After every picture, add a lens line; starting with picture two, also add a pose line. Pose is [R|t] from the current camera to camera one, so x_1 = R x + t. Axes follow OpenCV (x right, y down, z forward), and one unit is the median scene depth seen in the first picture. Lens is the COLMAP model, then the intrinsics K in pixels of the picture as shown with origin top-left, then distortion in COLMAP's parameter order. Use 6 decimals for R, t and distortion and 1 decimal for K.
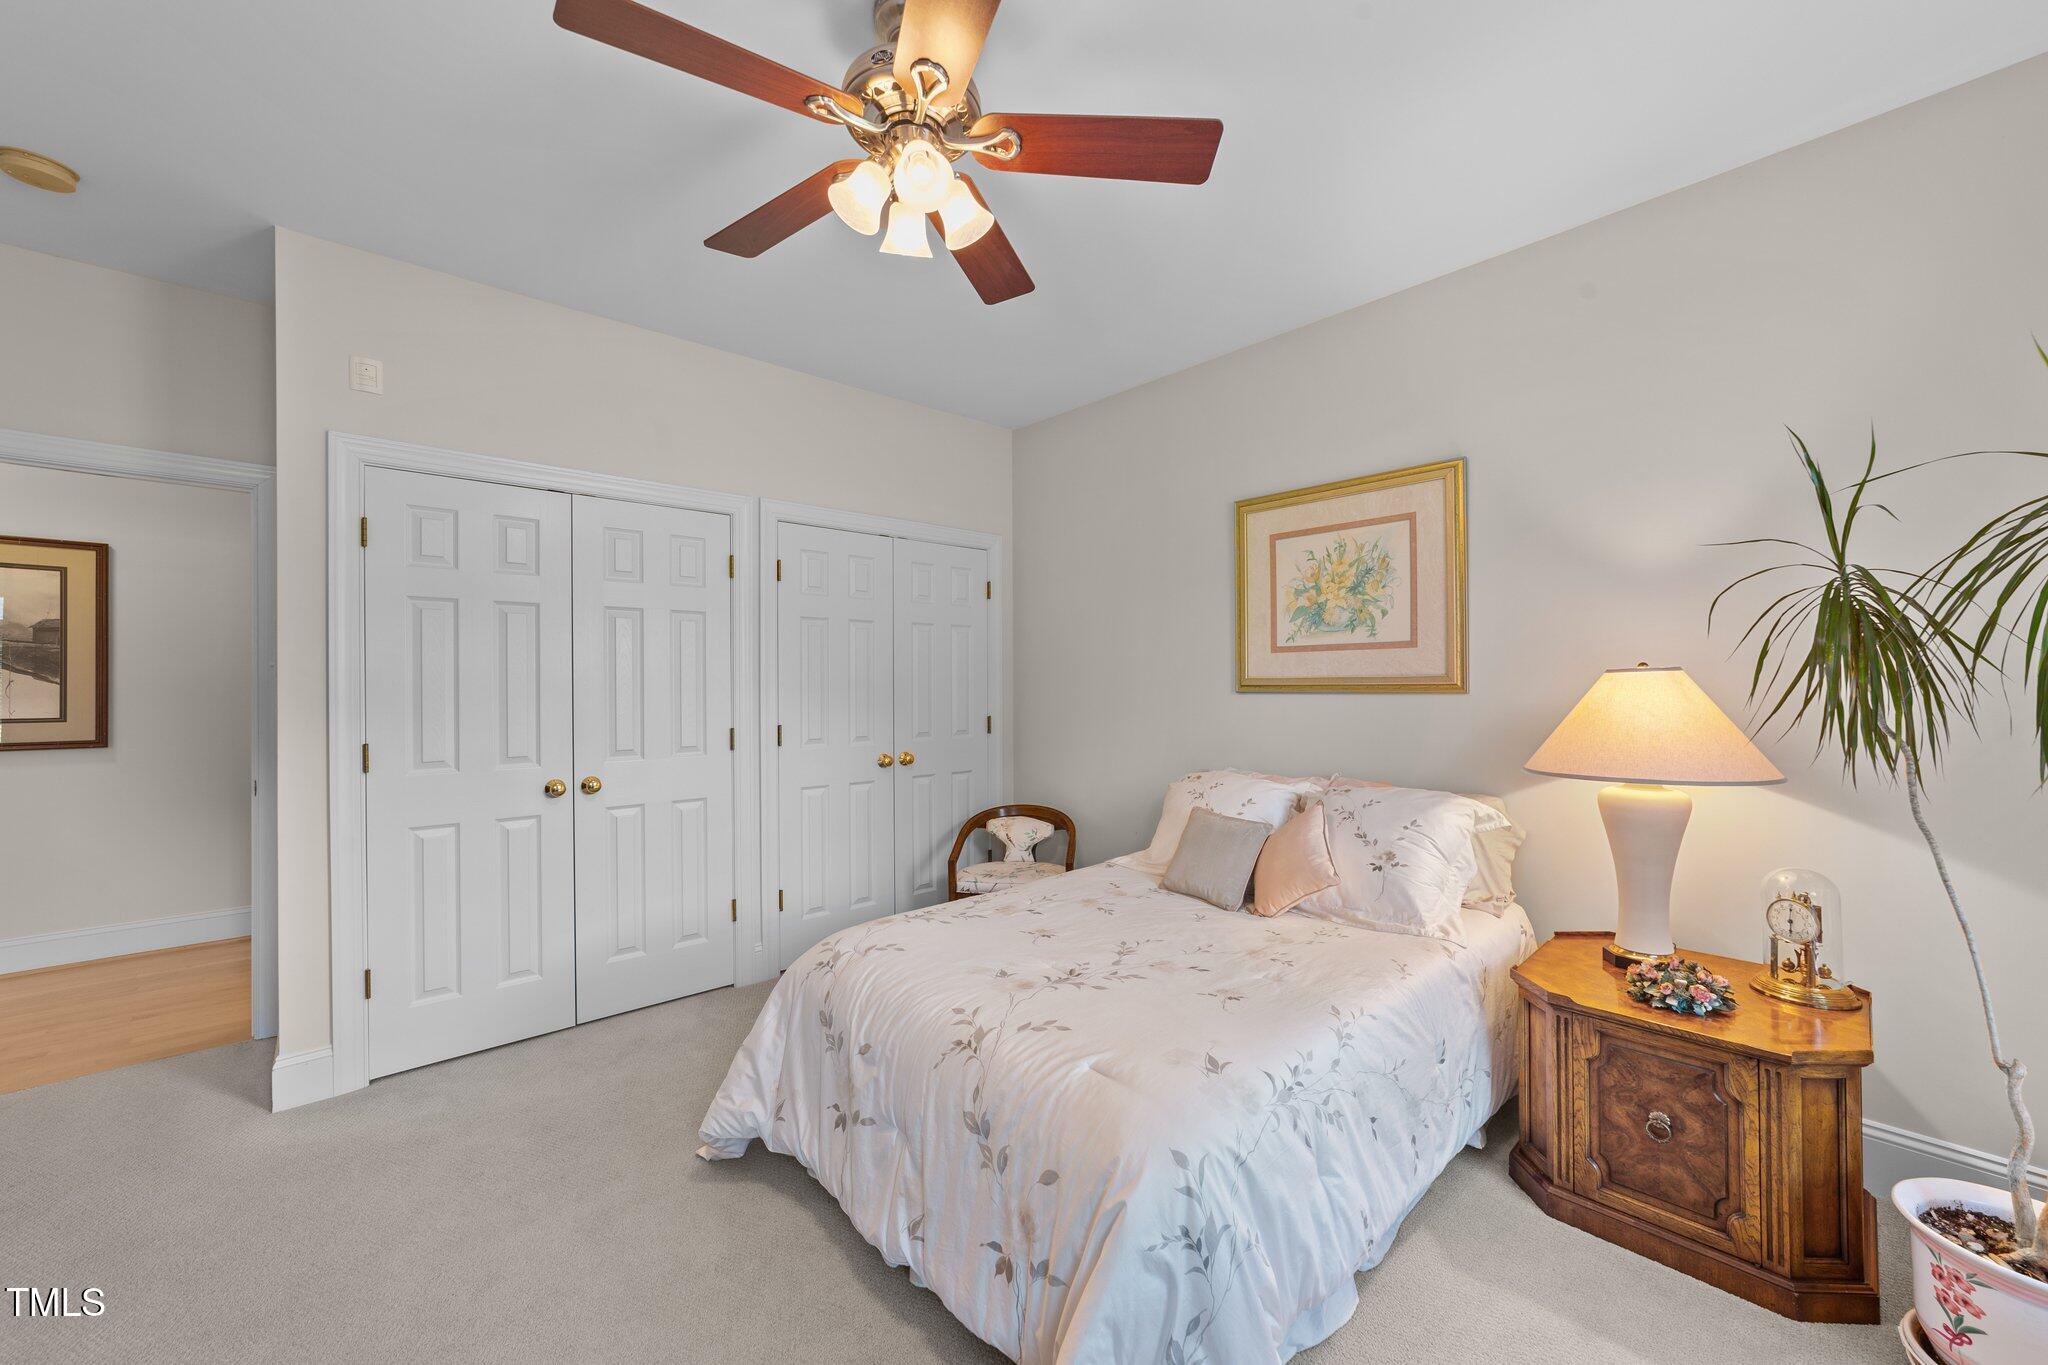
lens RADIAL K [[785.4, 0, 1025.4], [0, 785.4, 683.3], [0, 0, 1]] dist [-0.021918, 0.010210]
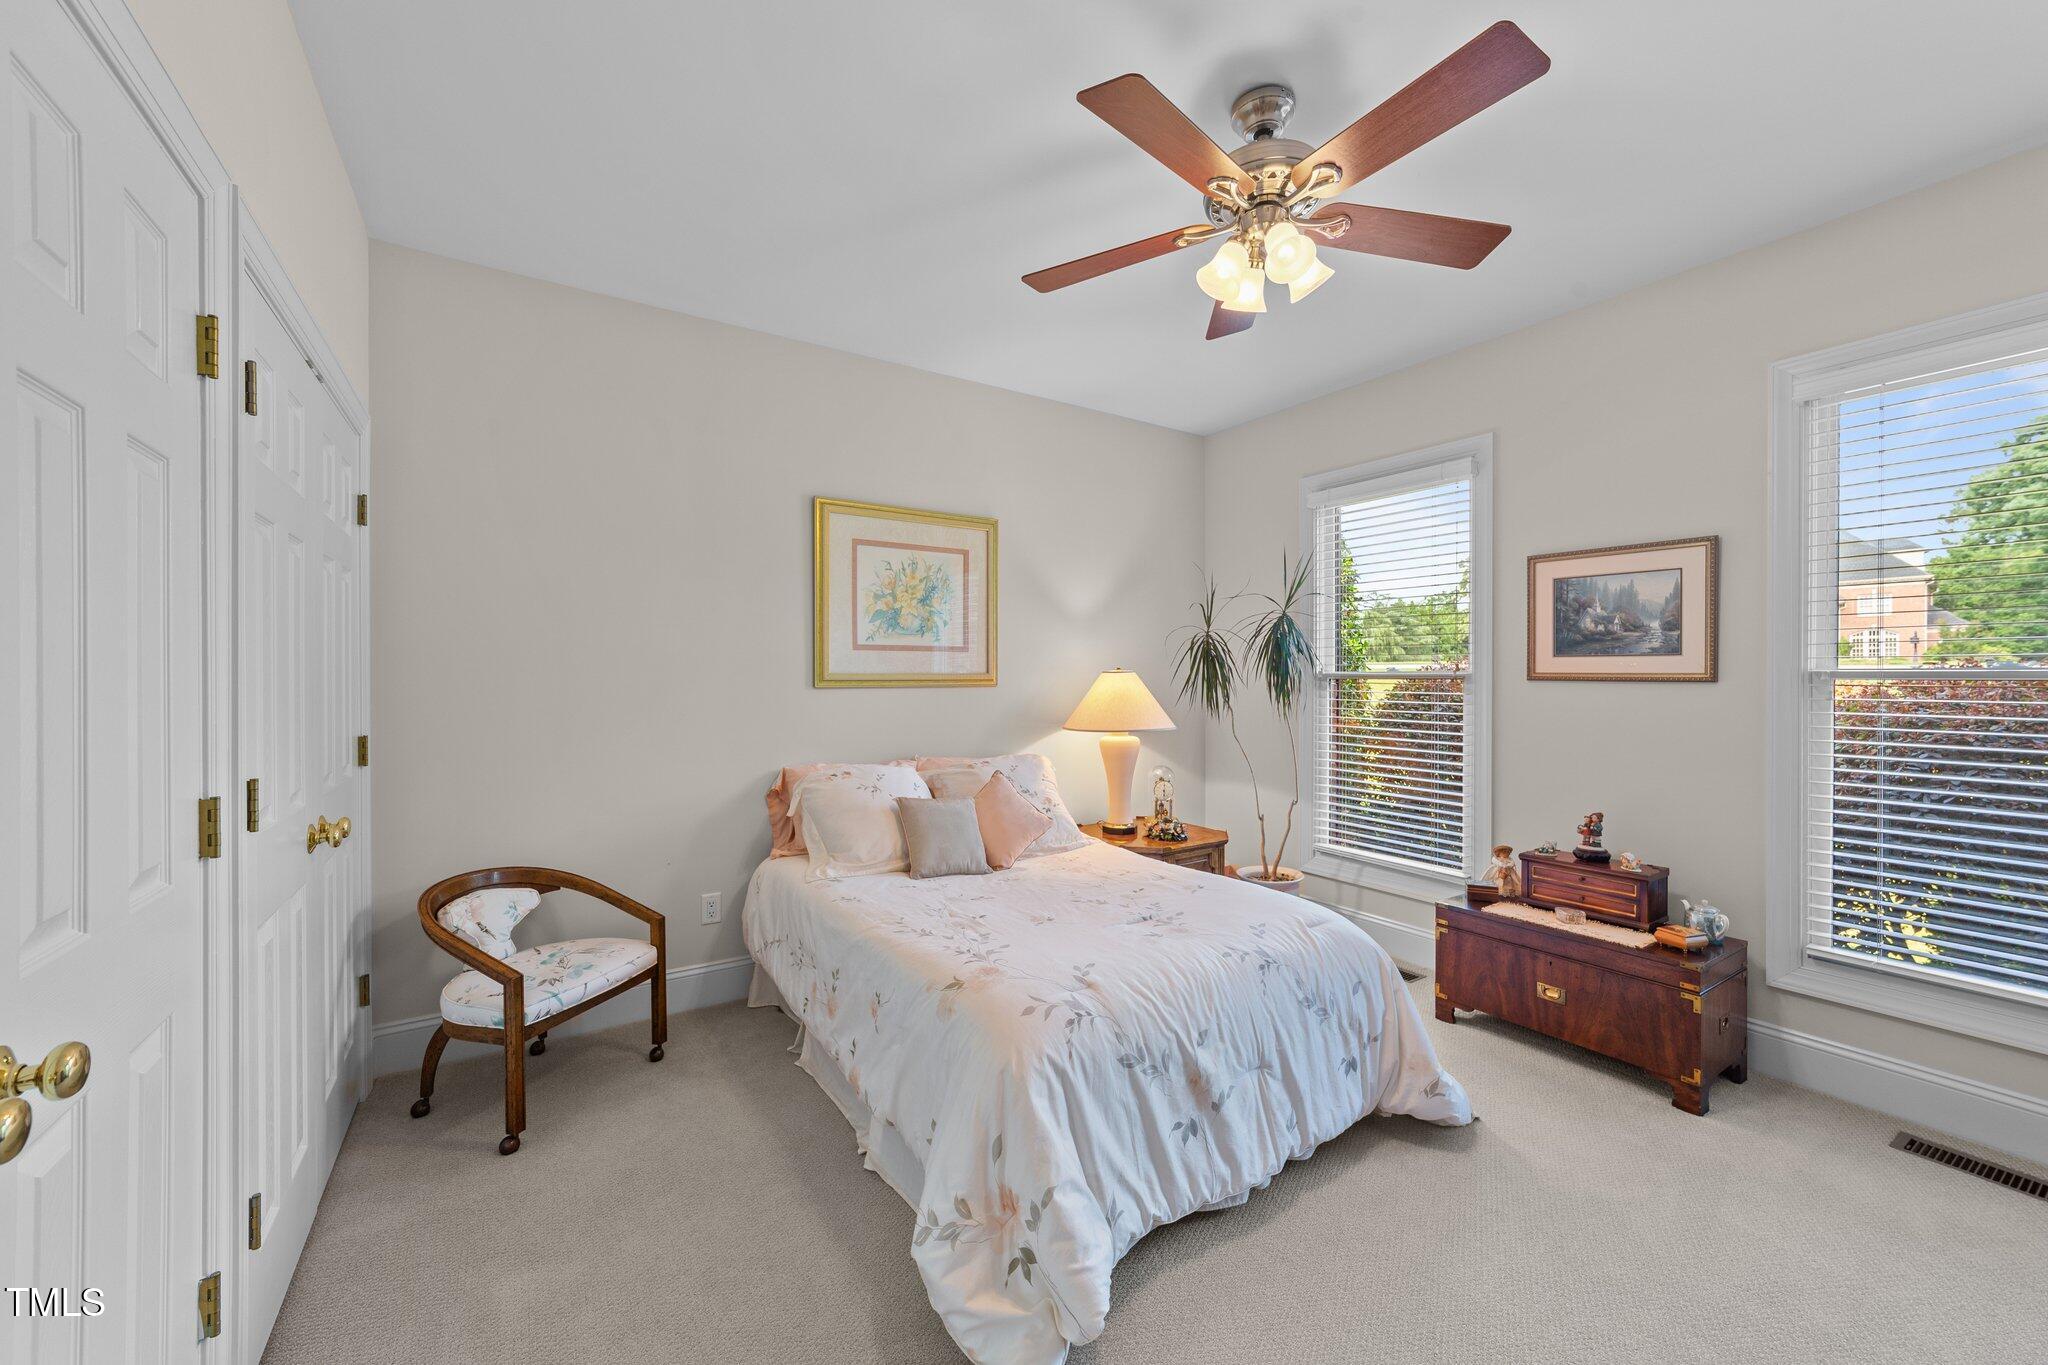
lens RADIAL K [[785.4, 0, 1025.4], [0, 785.4, 683.3], [0, 0, 1]] dist [-0.021918, 0.010210]
pose [[0.159551, -0.000344, 0.987190, -0.750691], [0.000990, 0.999999, 0.000189, 0.006818], [-0.987189, 0.000947, 0.159551, 0.646716]]
